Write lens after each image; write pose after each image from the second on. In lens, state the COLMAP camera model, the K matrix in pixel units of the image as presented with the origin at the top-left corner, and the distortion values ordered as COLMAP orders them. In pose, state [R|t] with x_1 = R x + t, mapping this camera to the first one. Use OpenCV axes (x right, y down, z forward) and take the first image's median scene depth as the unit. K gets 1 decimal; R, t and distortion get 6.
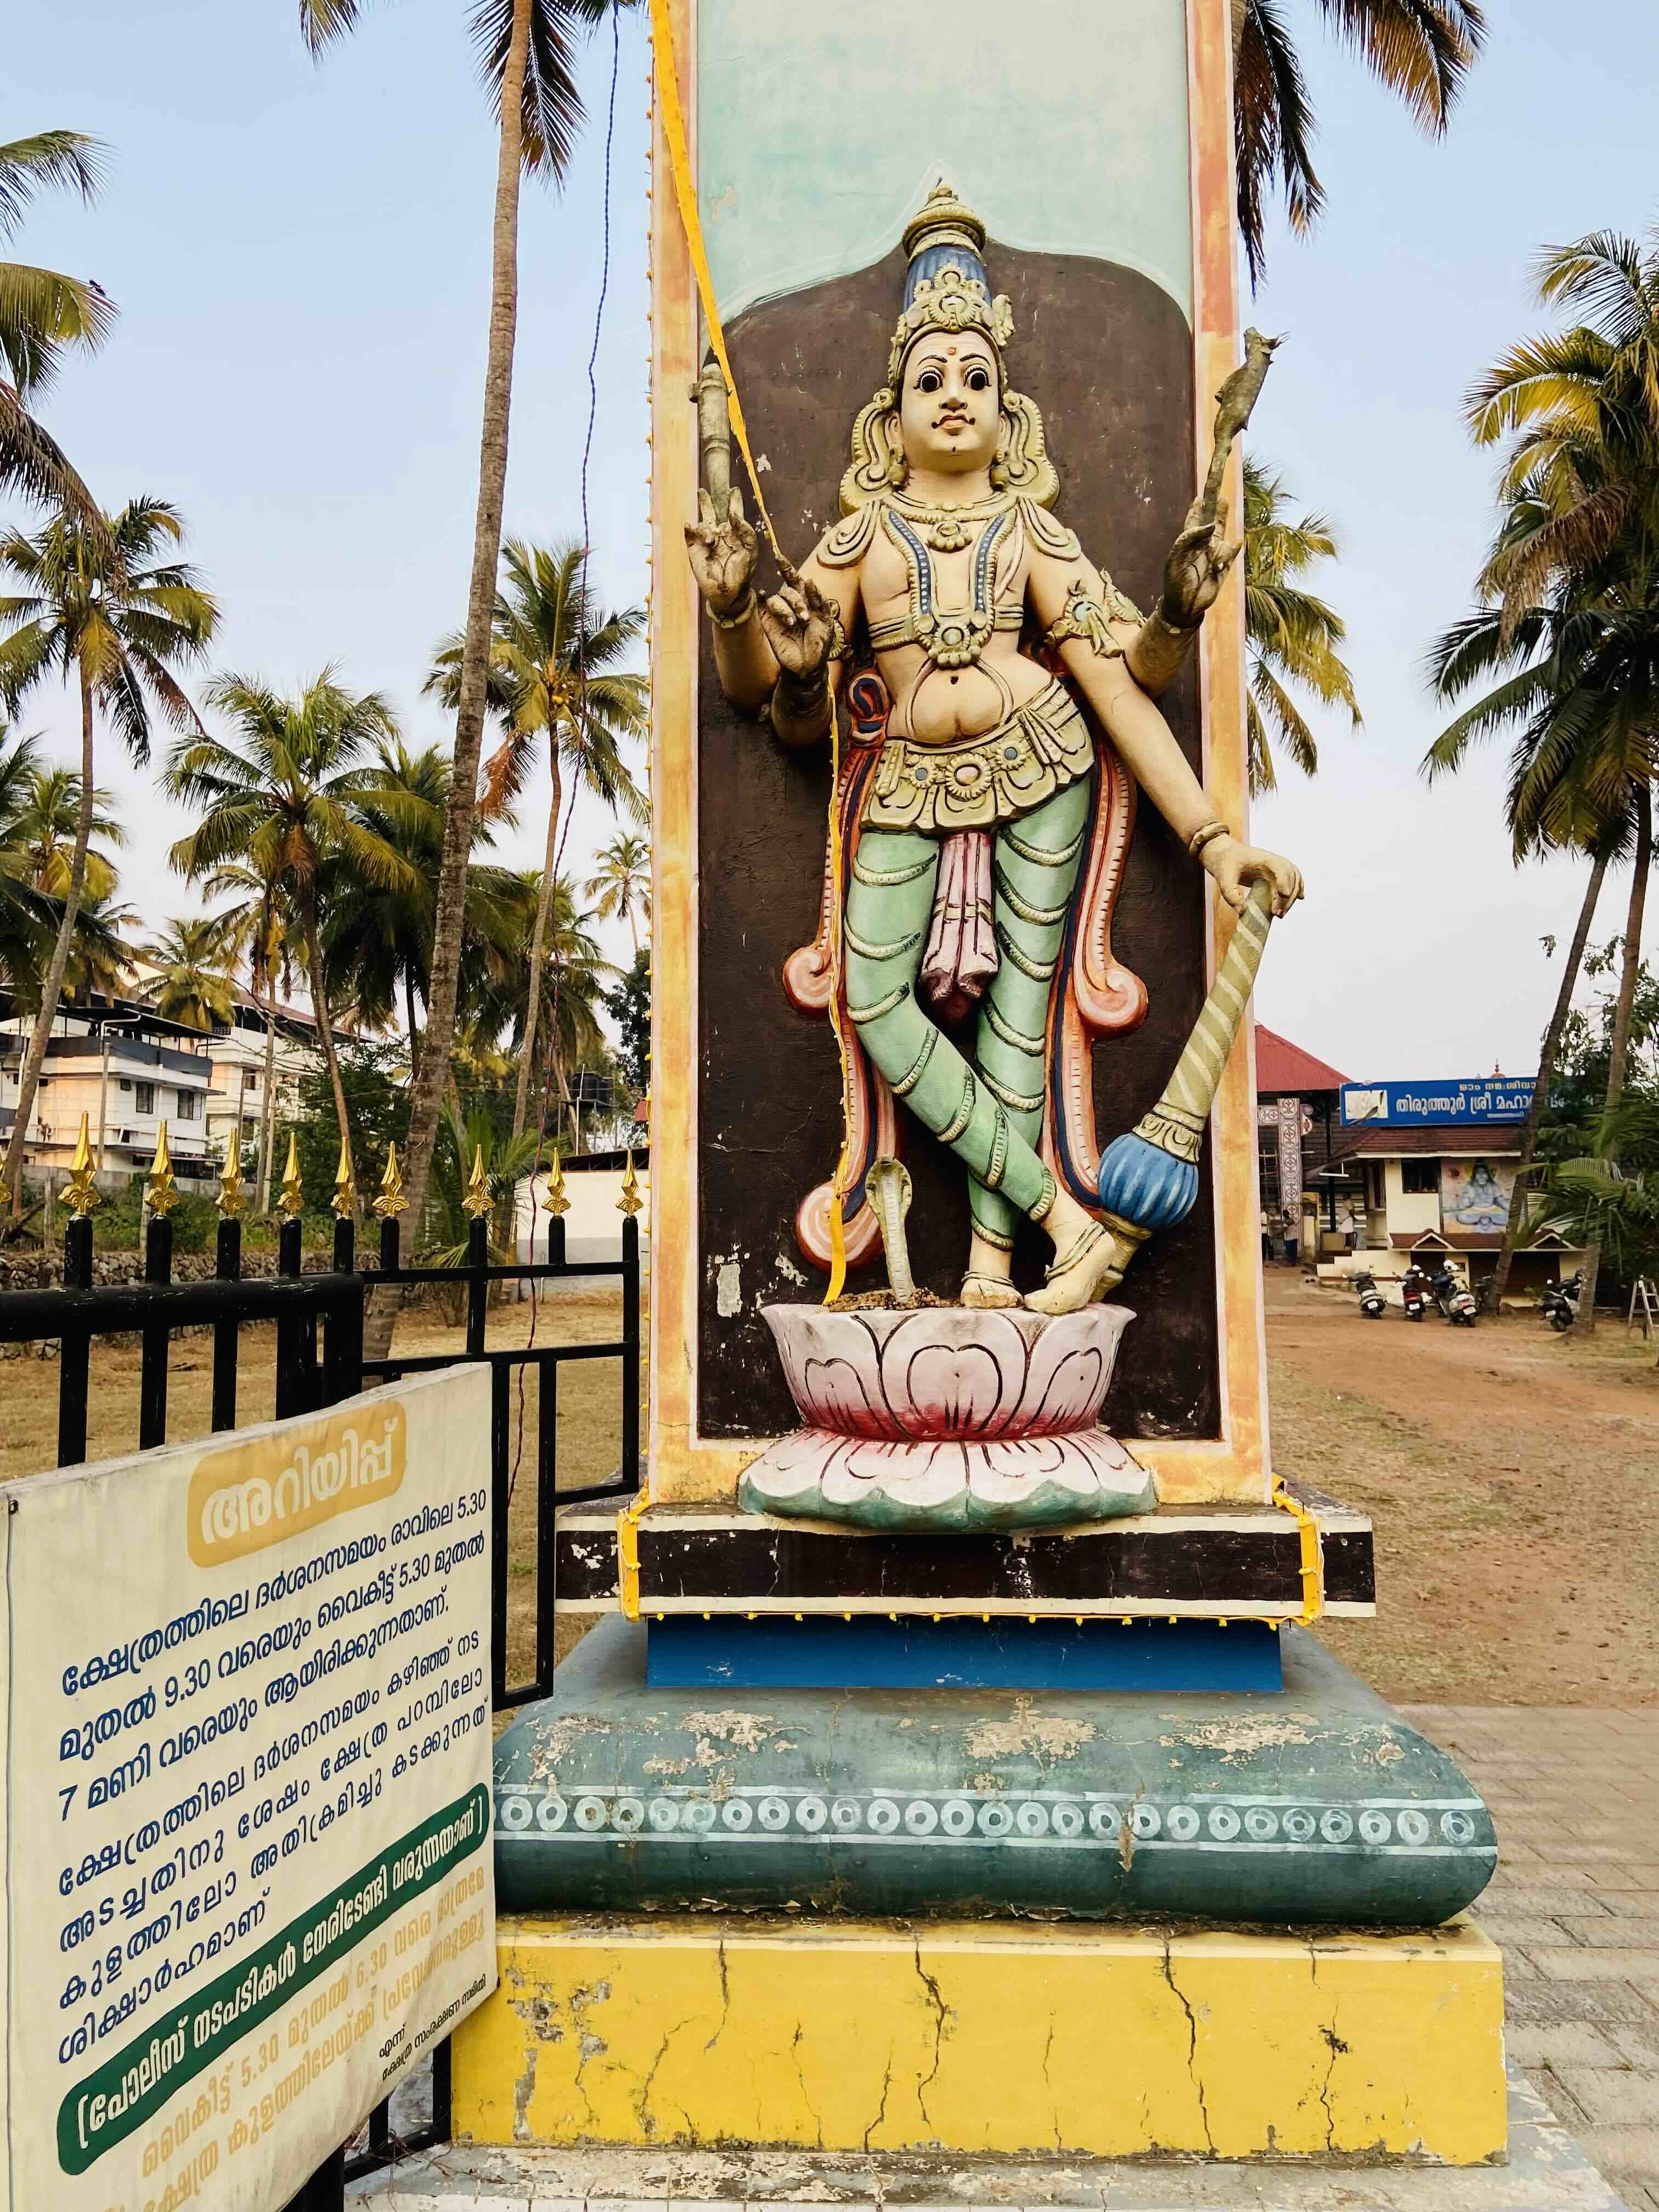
lens RADIAL K [[1688.8, 0, 817.7], [0, 1688.8, 1087.7], [0, 0, 1]] dist [0.125273, -0.154108]
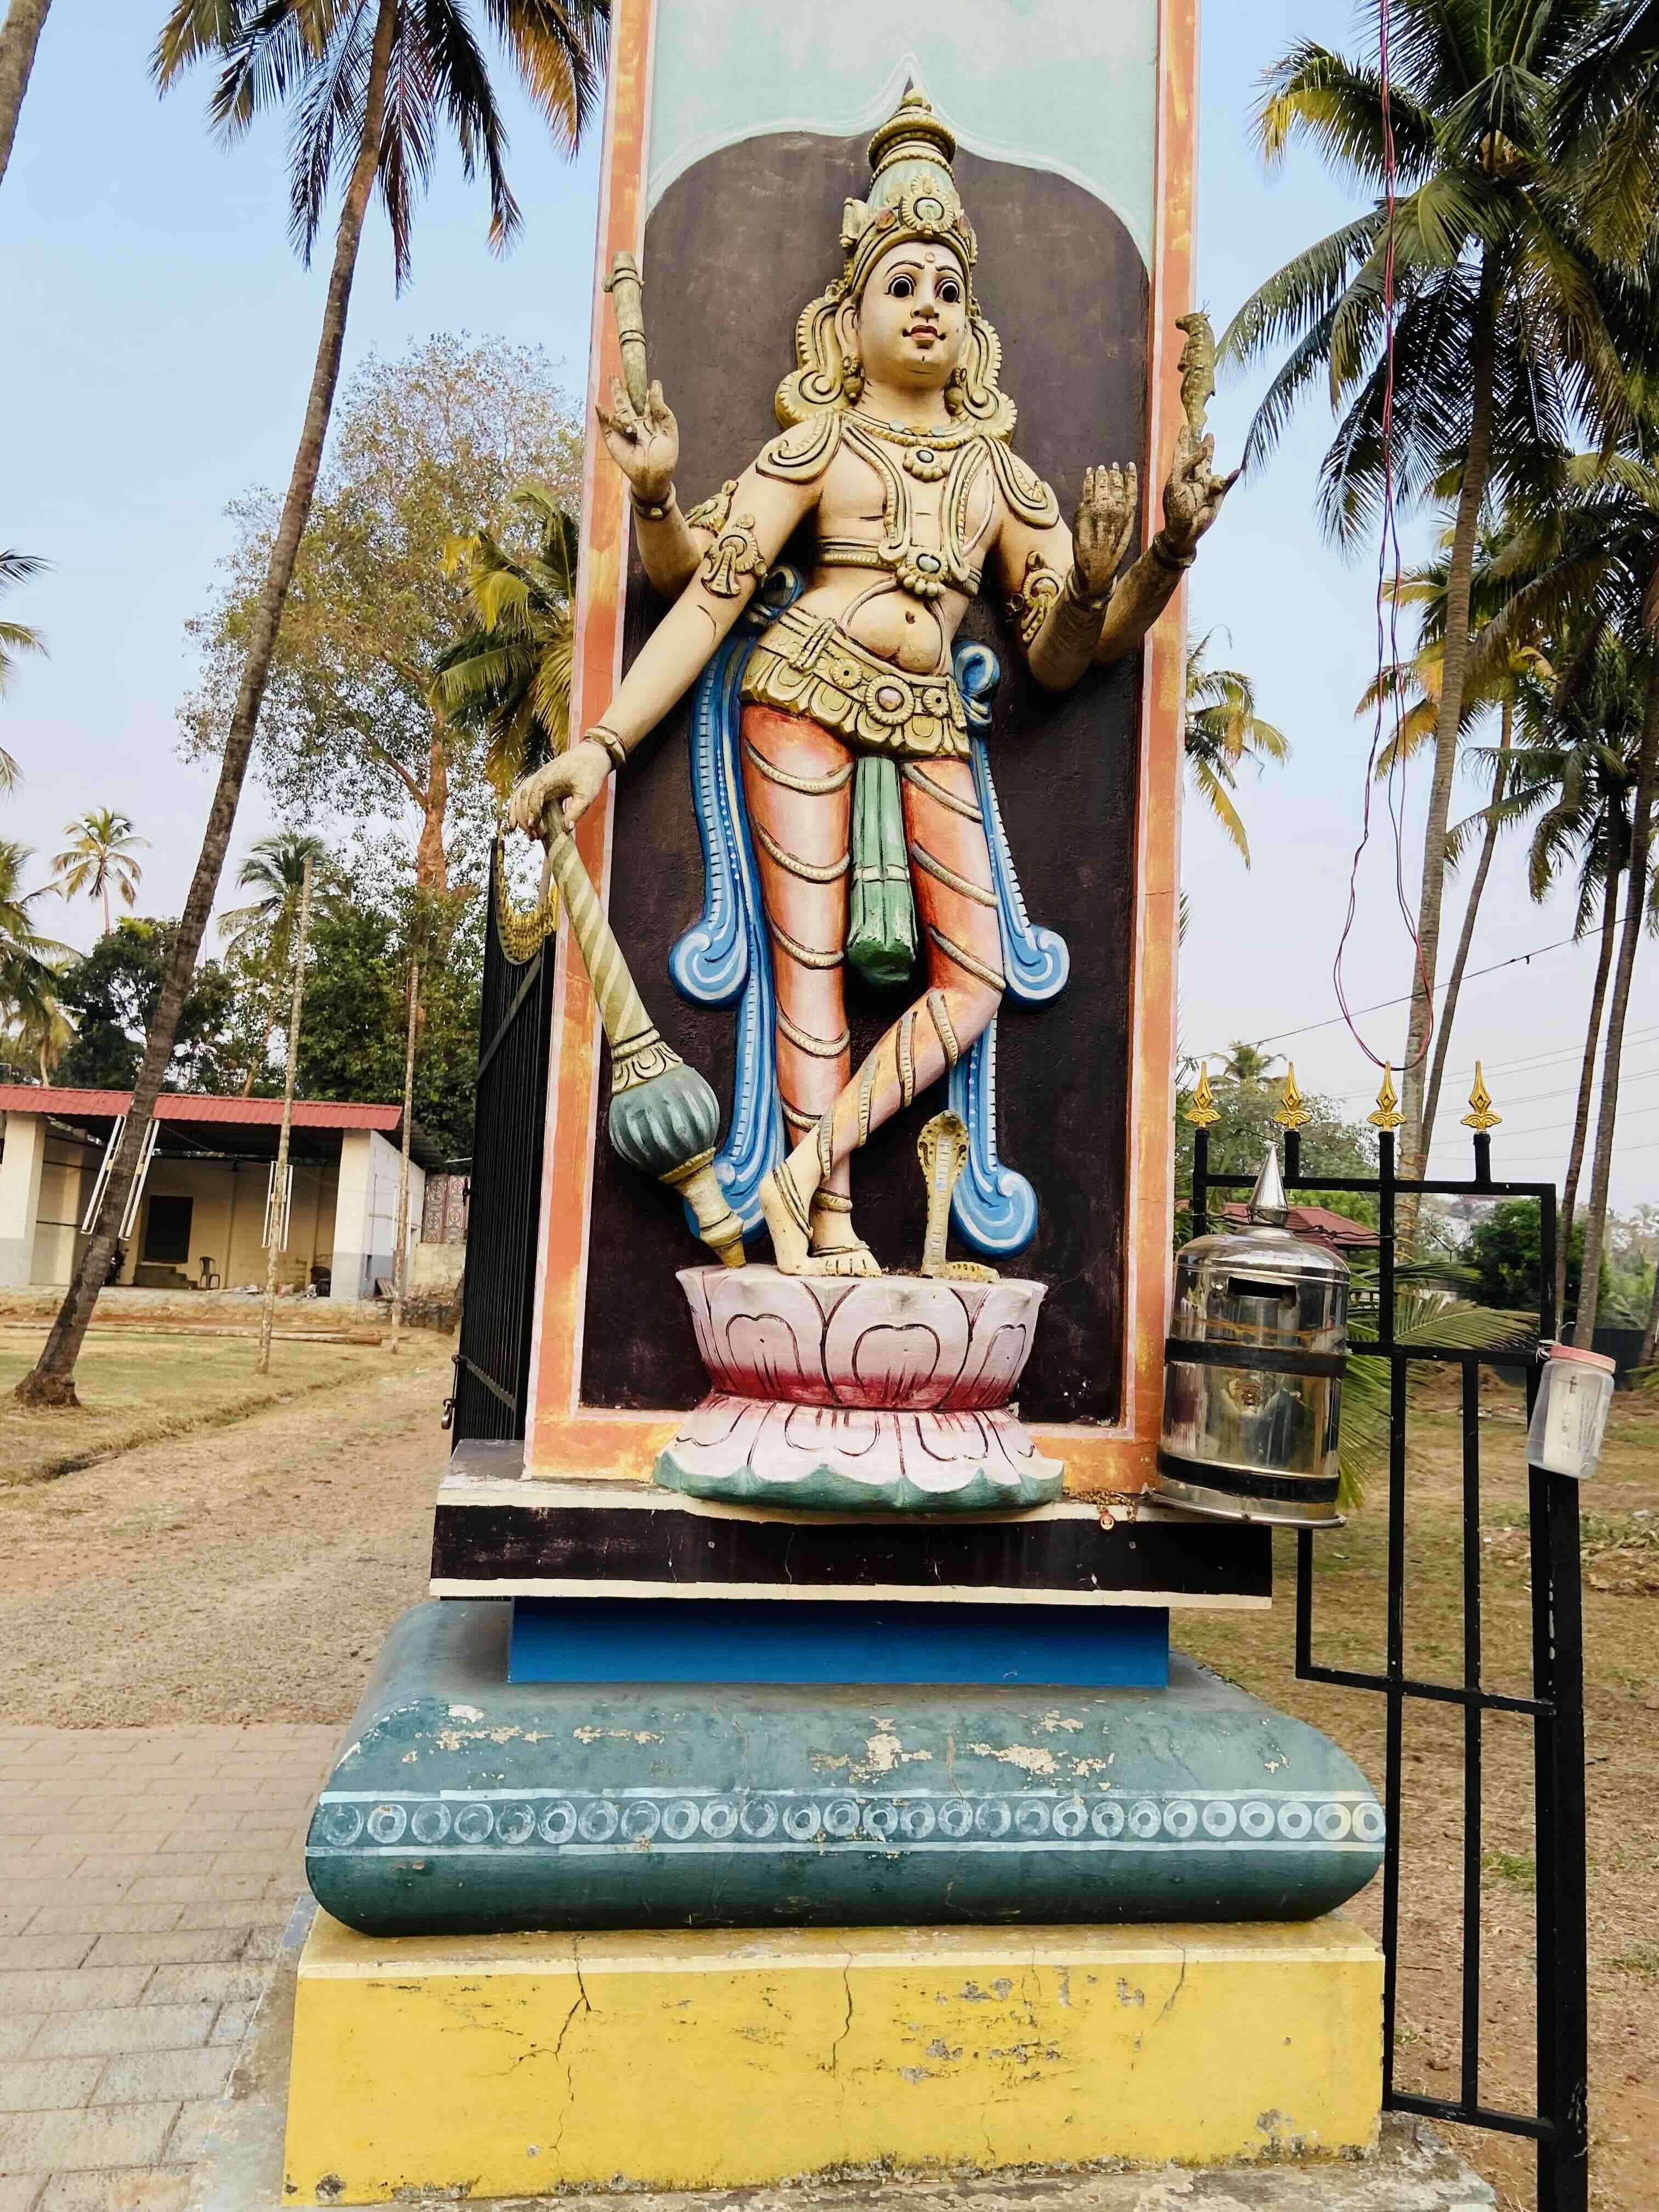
lens RADIAL K [[1688.8, 0, 819.8], [0, 1688.8, 1097.7], [0, 0, 1]] dist [0.125273, -0.154108]
pose [[0.972422, 0.073477, 0.221353, 2.029162], [-0.070399, 0.997281, -0.021776, 0.029257], [-0.222351, 0.005593, 0.974951, -0.014305]]
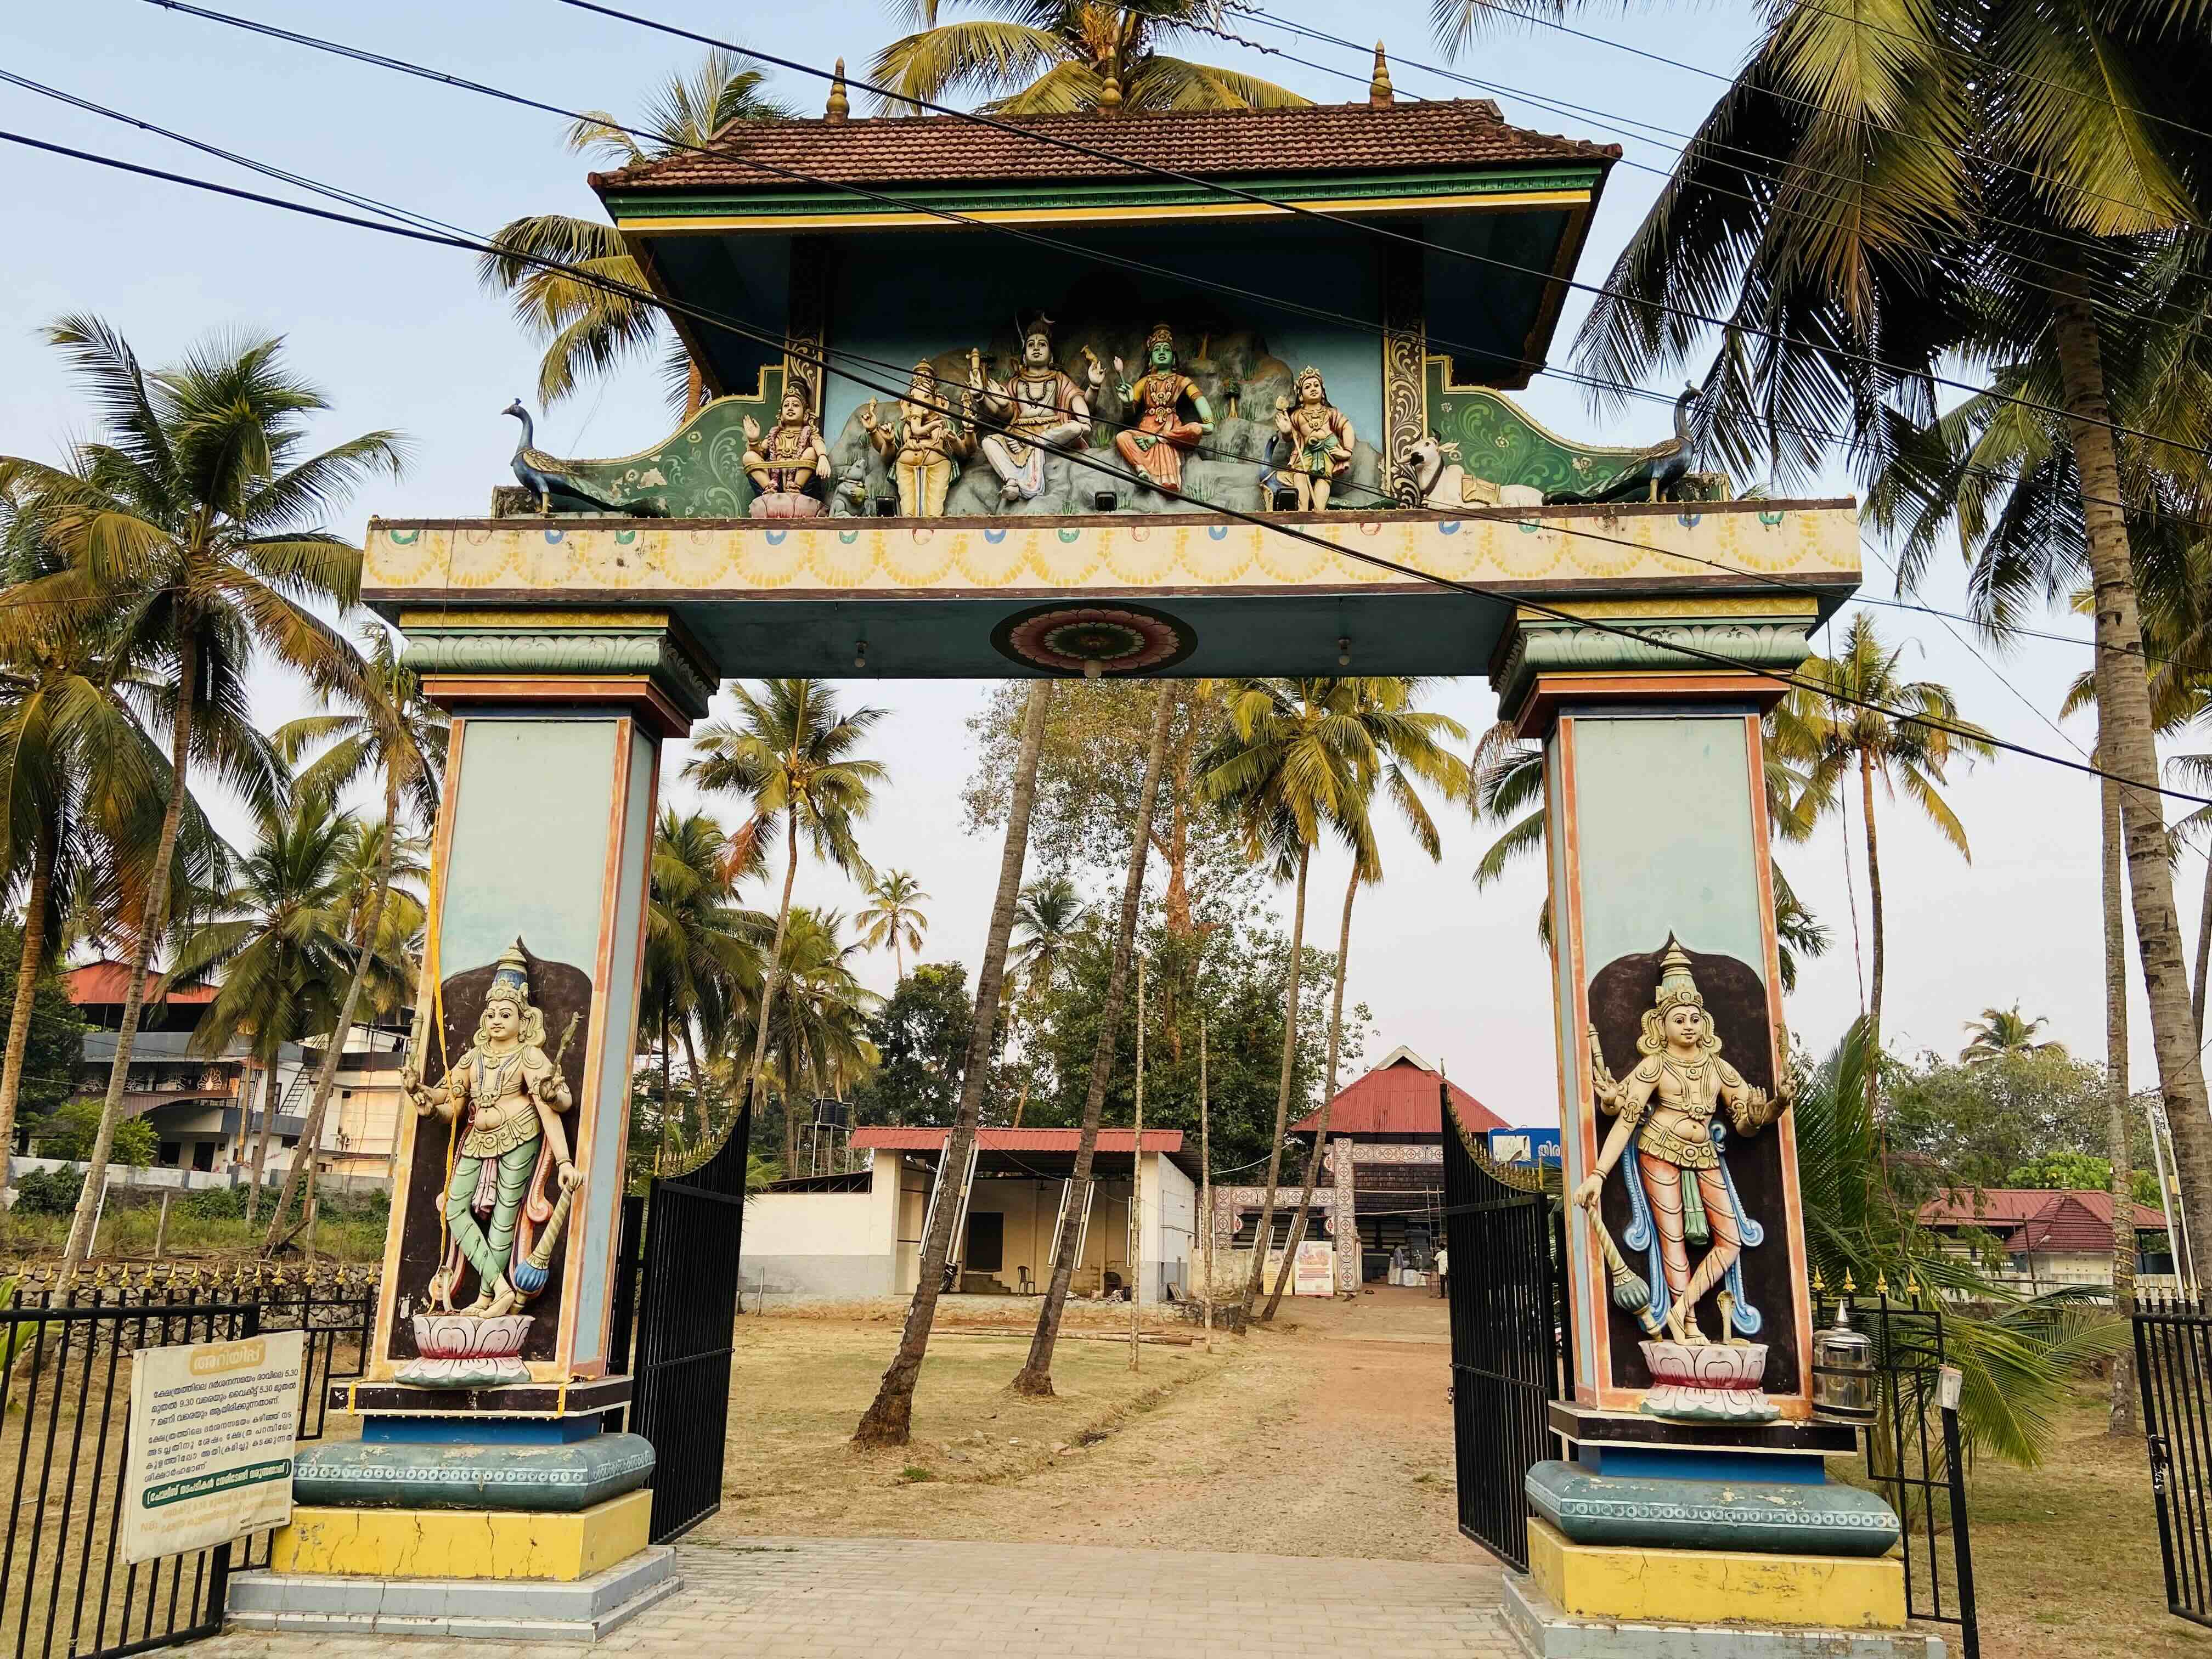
lens RADIAL K [[1688.8, 0, 1086.7], [0, 1688.8, 852.0], [0, 0, 1]] dist [0.125273, -0.154108]
pose [[0.999319, 0.018760, -0.031779, 1.284310], [-0.023109, 0.989517, -0.142554, -0.286303], [0.028771, 0.143191, 0.989277, -2.191160]]
